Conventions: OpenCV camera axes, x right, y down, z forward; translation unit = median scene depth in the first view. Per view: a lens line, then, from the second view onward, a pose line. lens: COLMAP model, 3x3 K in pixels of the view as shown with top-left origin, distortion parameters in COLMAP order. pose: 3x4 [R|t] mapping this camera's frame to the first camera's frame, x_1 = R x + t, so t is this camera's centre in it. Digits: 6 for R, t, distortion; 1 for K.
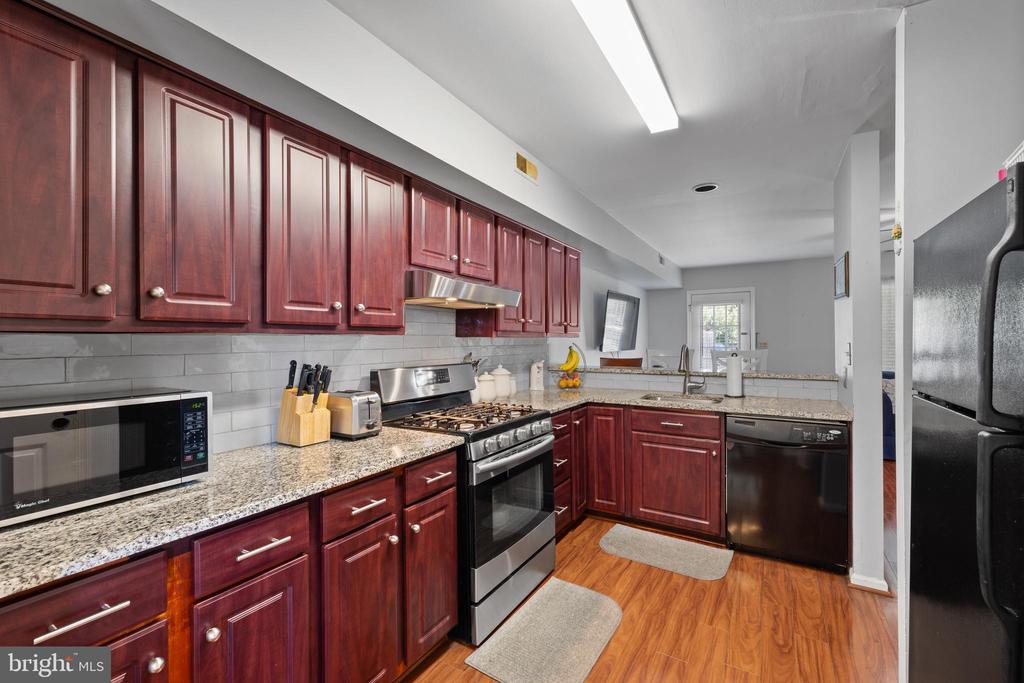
lens RADIAL K [[414.2, 0, 512.0], [0, 414.2, 341.5], [0, 0, 1]] dist [0.001841, 0.000187]
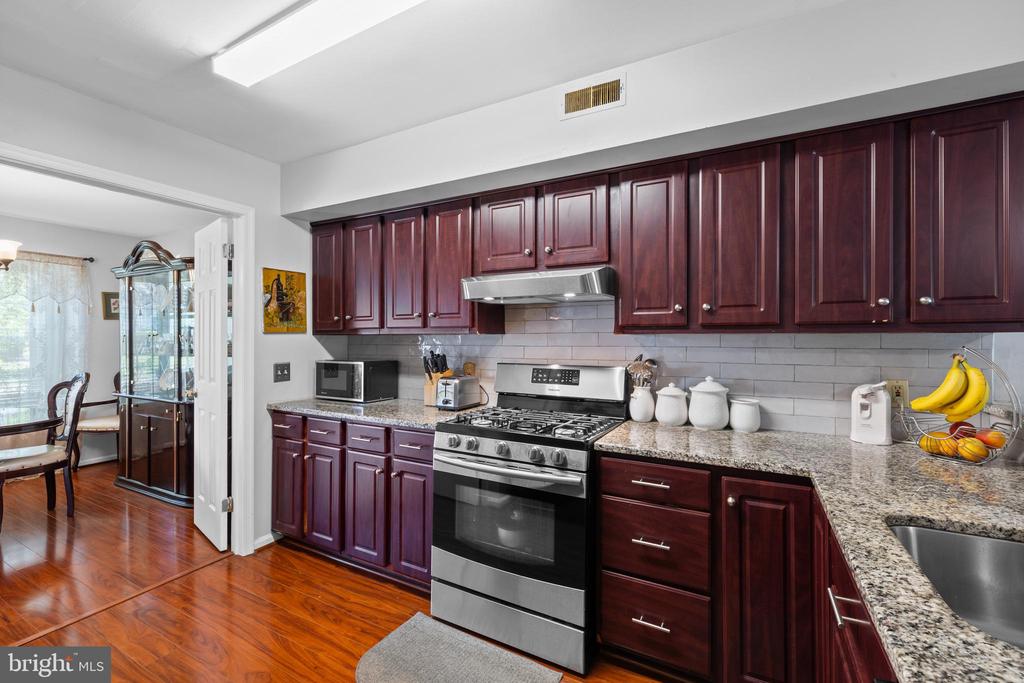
lens RADIAL K [[431.6, 0, 515.7], [0, 431.6, 339.9], [0, 0, 1]] dist [0.000028, 0.000077]
pose [[0.072277, -0.000852, -0.997384, 1.073405], [-0.002553, 0.999996, -0.001039, 0.002944], [0.997381, 0.002621, 0.072274, 1.133531]]
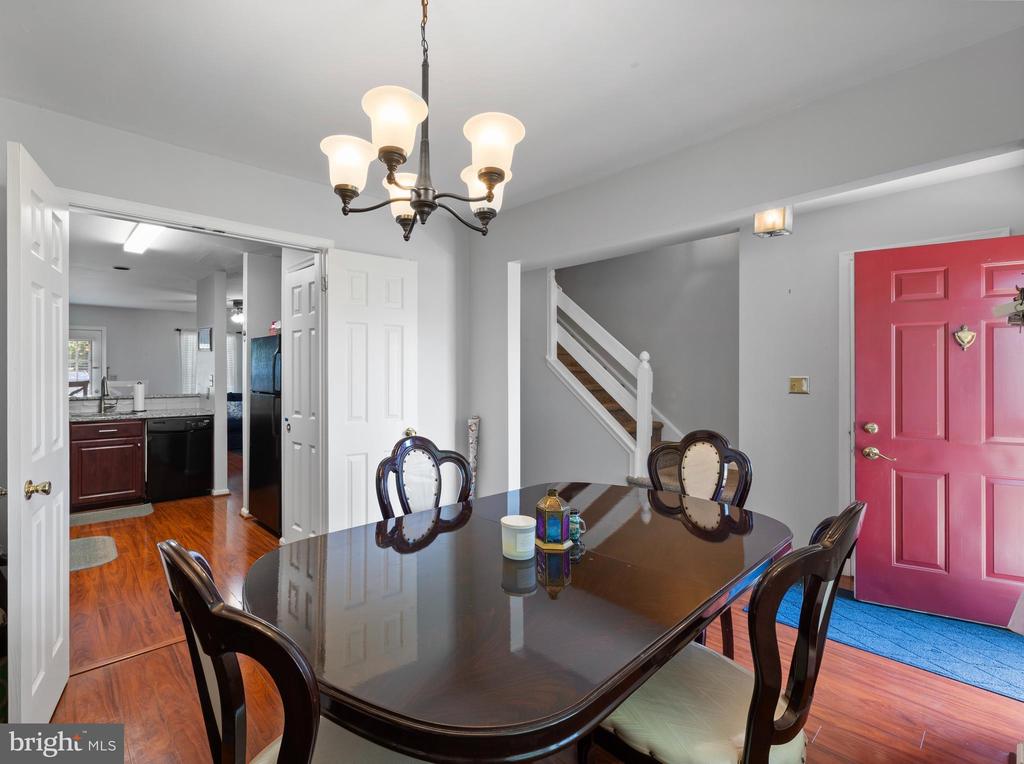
lens RADIAL K [[515.4, 0, 509.7], [0, 515.4, 373.6], [0, 0, 1]] dist [-0.000993, -0.000184]
pose [[0.222043, 0.003469, 0.975031, -1.035843], [0.000290, 0.999993, -0.003624, 0.005414], [-0.975037, 0.001088, 0.222040, -0.756164]]
